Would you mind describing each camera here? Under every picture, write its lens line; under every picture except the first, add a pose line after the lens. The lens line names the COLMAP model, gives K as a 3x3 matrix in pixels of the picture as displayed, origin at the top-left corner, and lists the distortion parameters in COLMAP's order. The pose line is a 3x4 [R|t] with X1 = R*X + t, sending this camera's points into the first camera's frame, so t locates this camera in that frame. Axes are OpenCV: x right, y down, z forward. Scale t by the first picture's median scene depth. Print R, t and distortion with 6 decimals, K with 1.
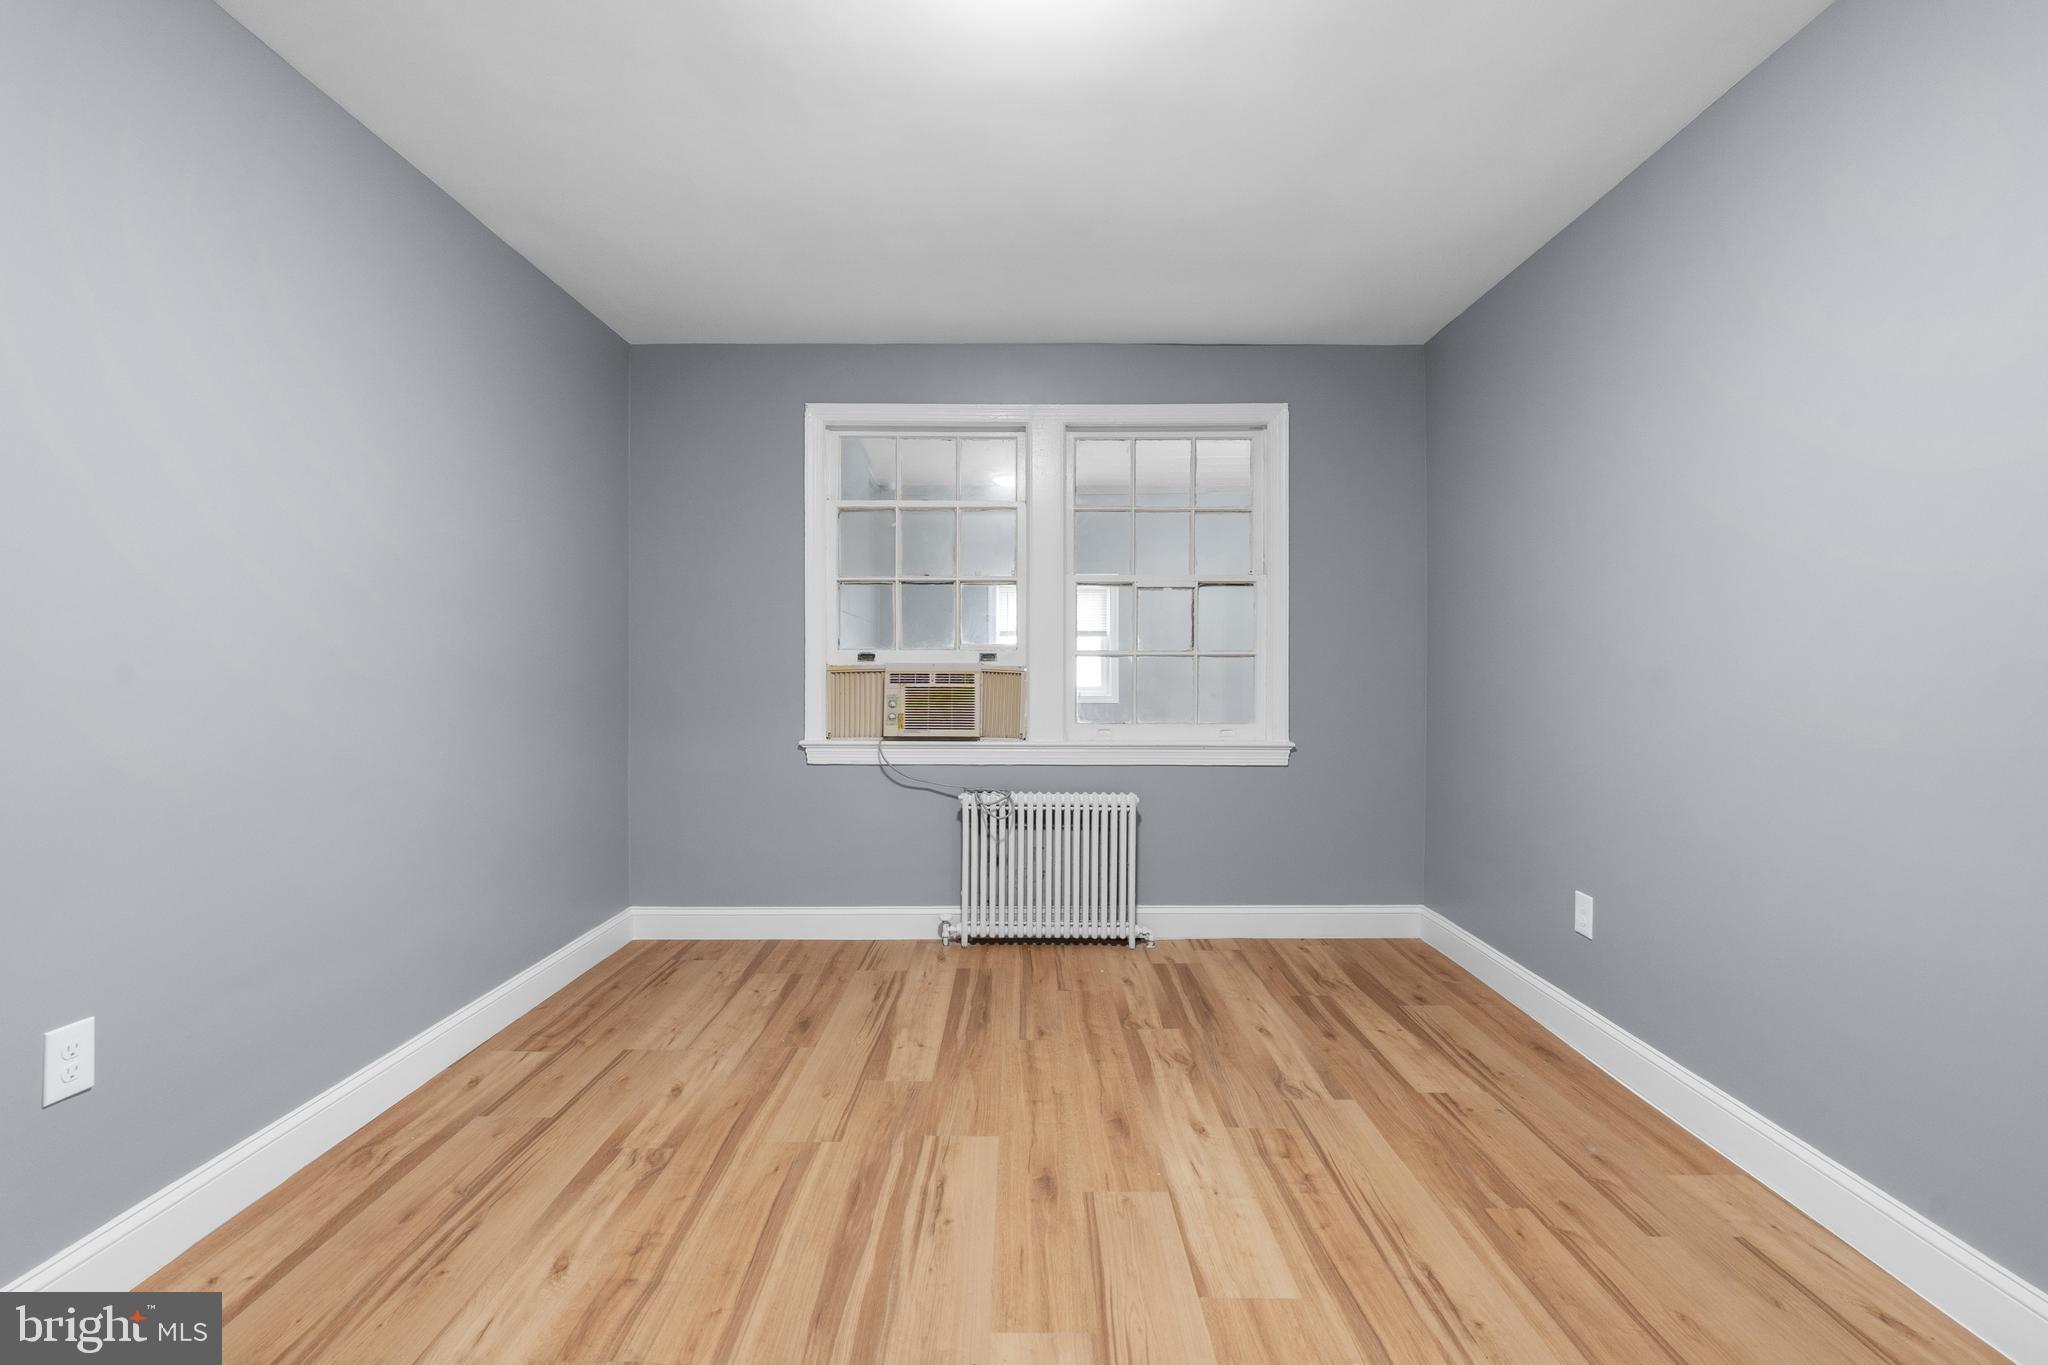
lens RADIAL K [[875.1, 0, 1017.8], [0, 875.1, 672.7], [0, 0, 1]] dist [-0.005333, 0.000087]
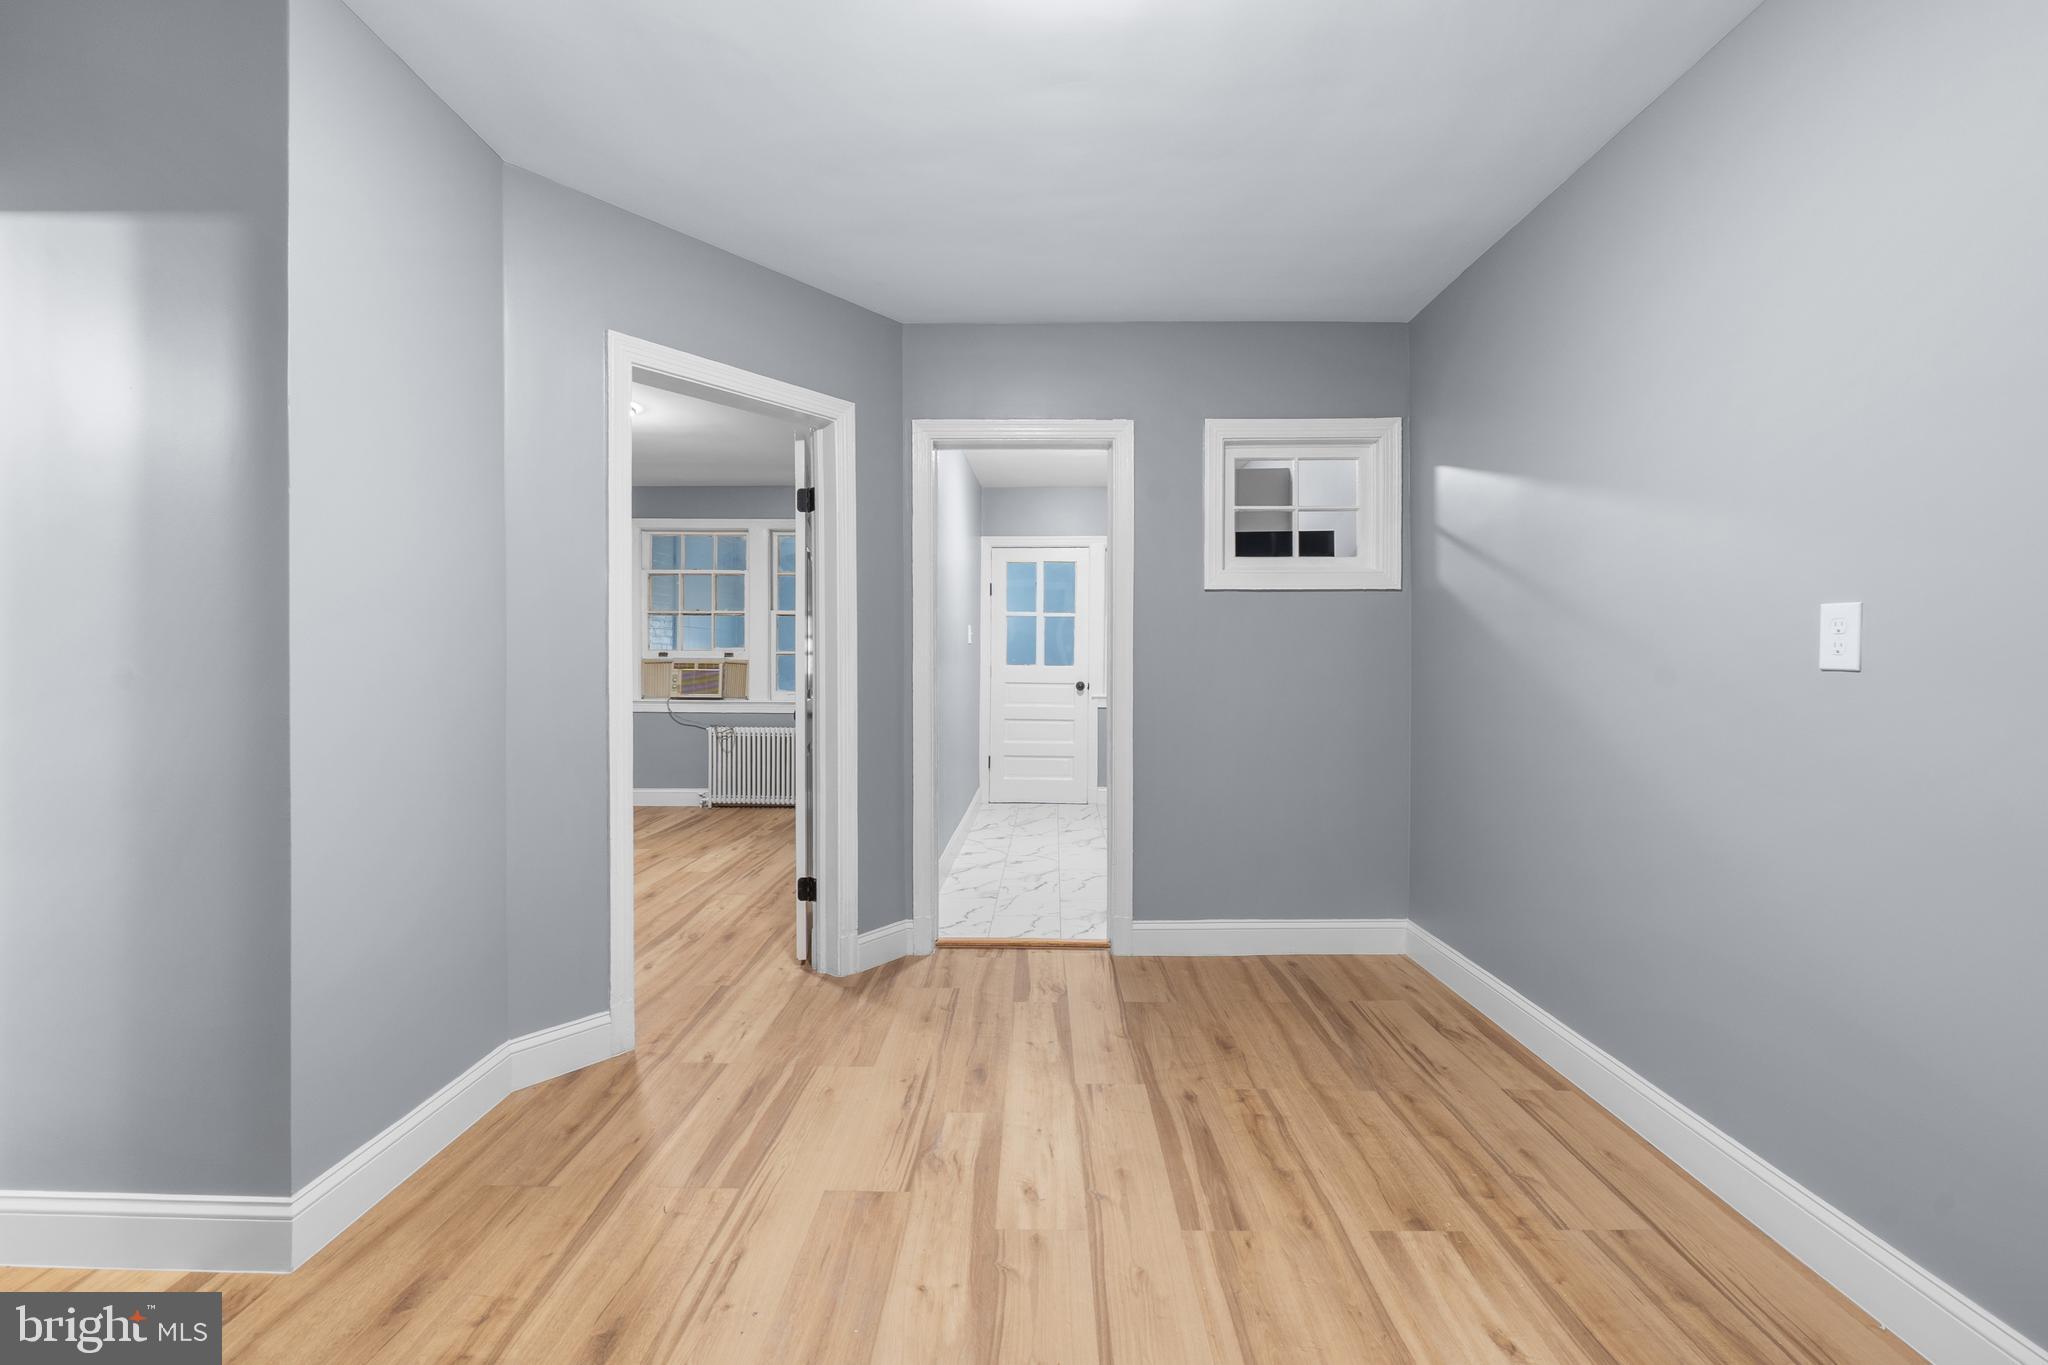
lens RADIAL K [[879.4, 0, 1019.3], [0, 879.4, 675.2], [0, 0, 1]] dist [-0.006414, 0.003785]
pose [[0.999872, 0.005569, -0.015012, 0.775577], [-0.005414, 0.999932, 0.010296, 0.003537], [0.015069, -0.010214, 0.999834, -1.077630]]
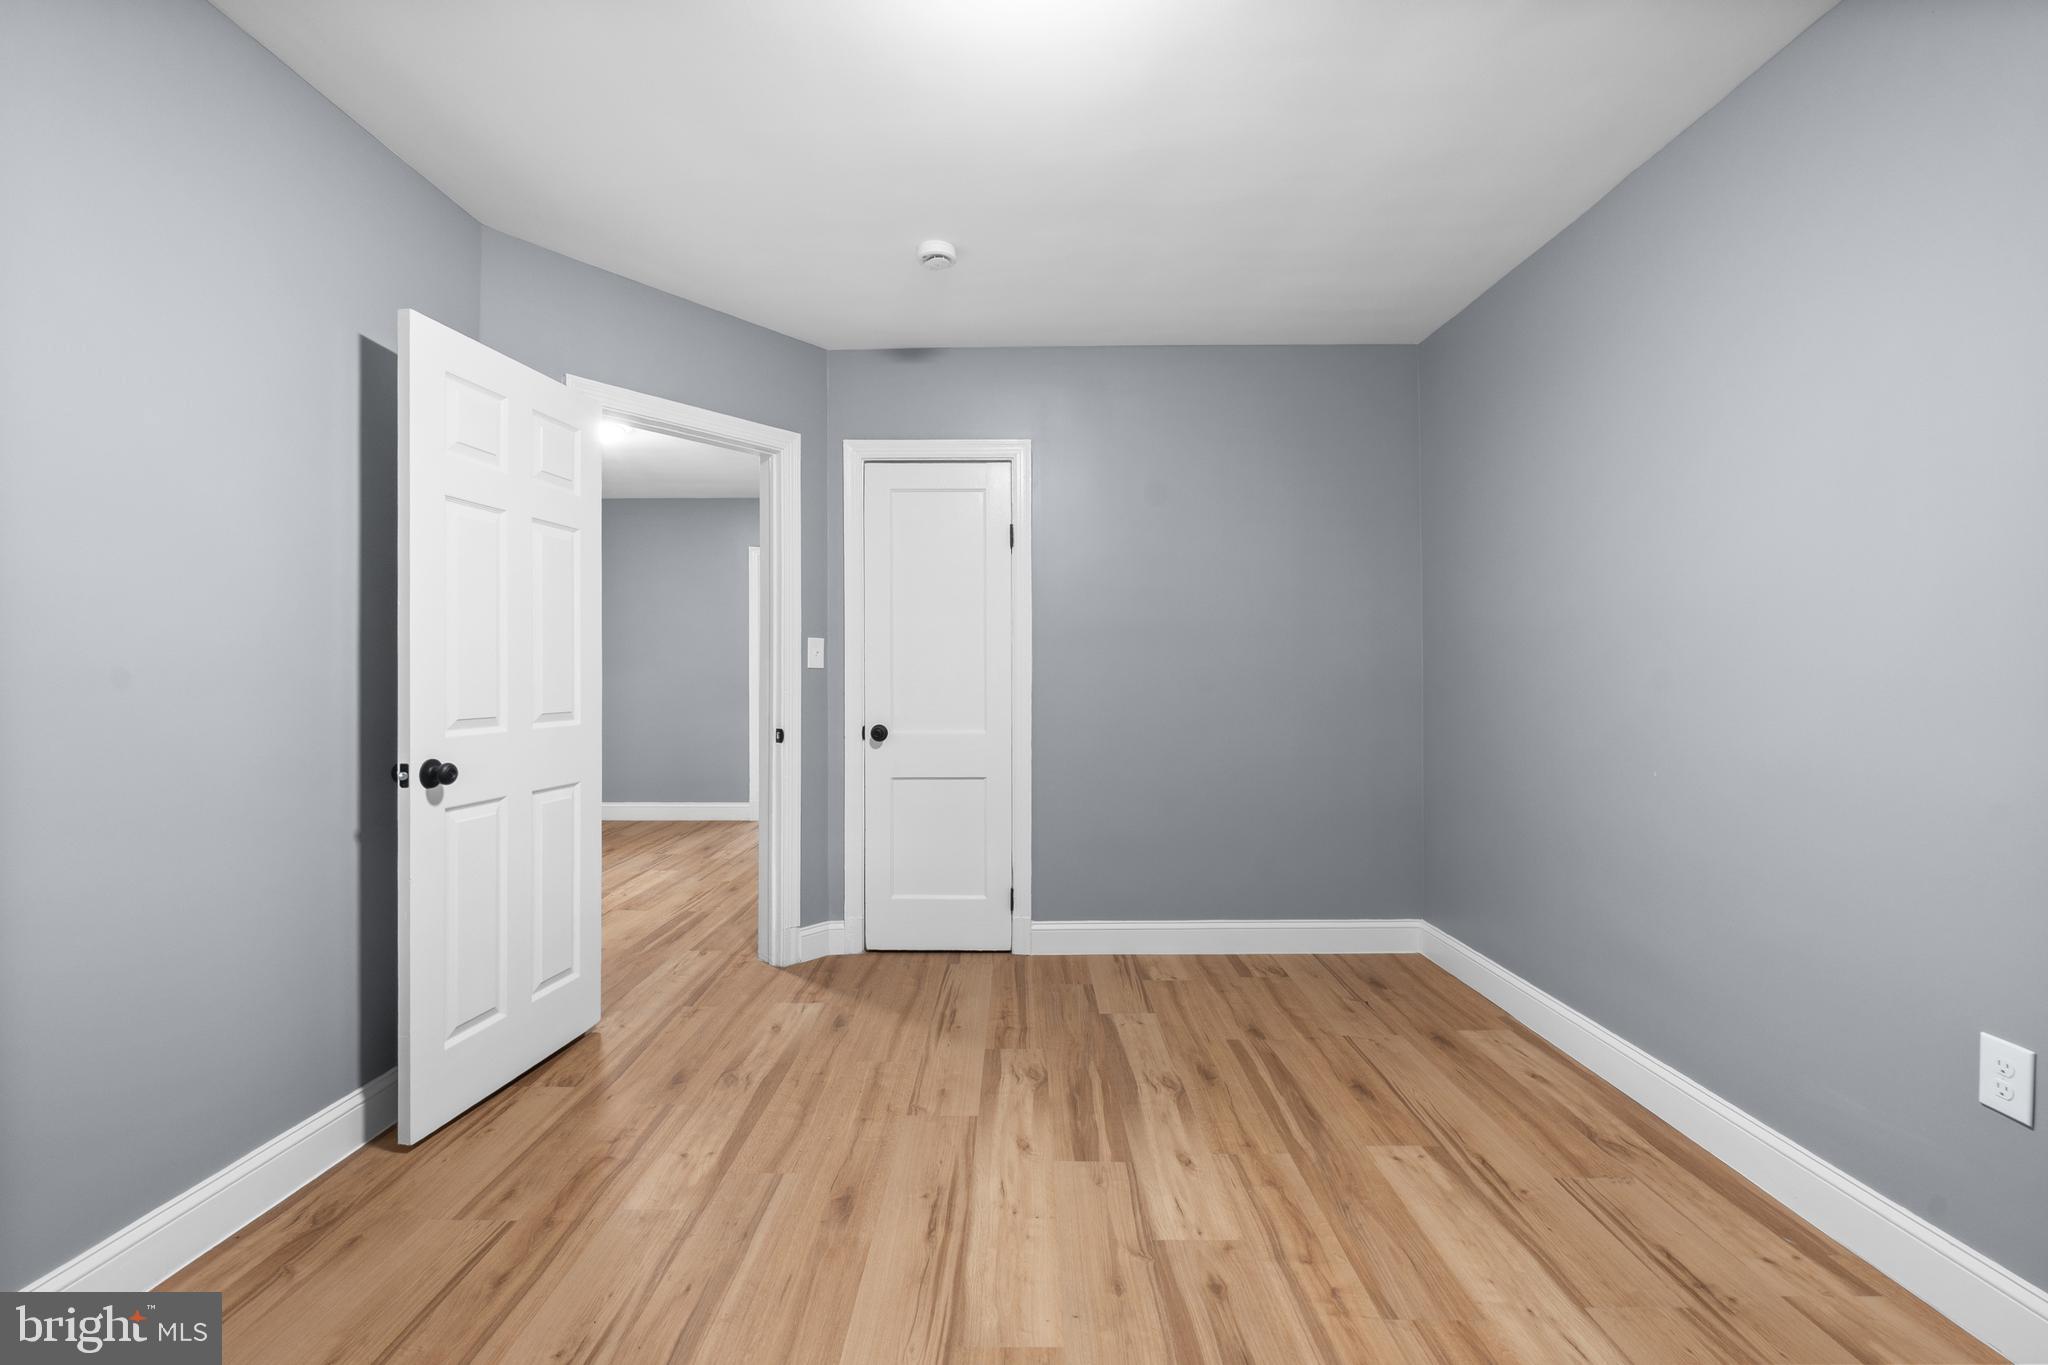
lens RADIAL K [[879.4, 0, 1019.3], [0, 879.4, 675.2], [0, 0, 1]] dist [-0.006414, 0.003785]
pose [[-0.999997, -0.002505, -0.000551, 0.011240], [-0.002508, 0.999985, 0.004852, -0.005346], [0.000538, 0.004853, -0.999988, 1.024411]]
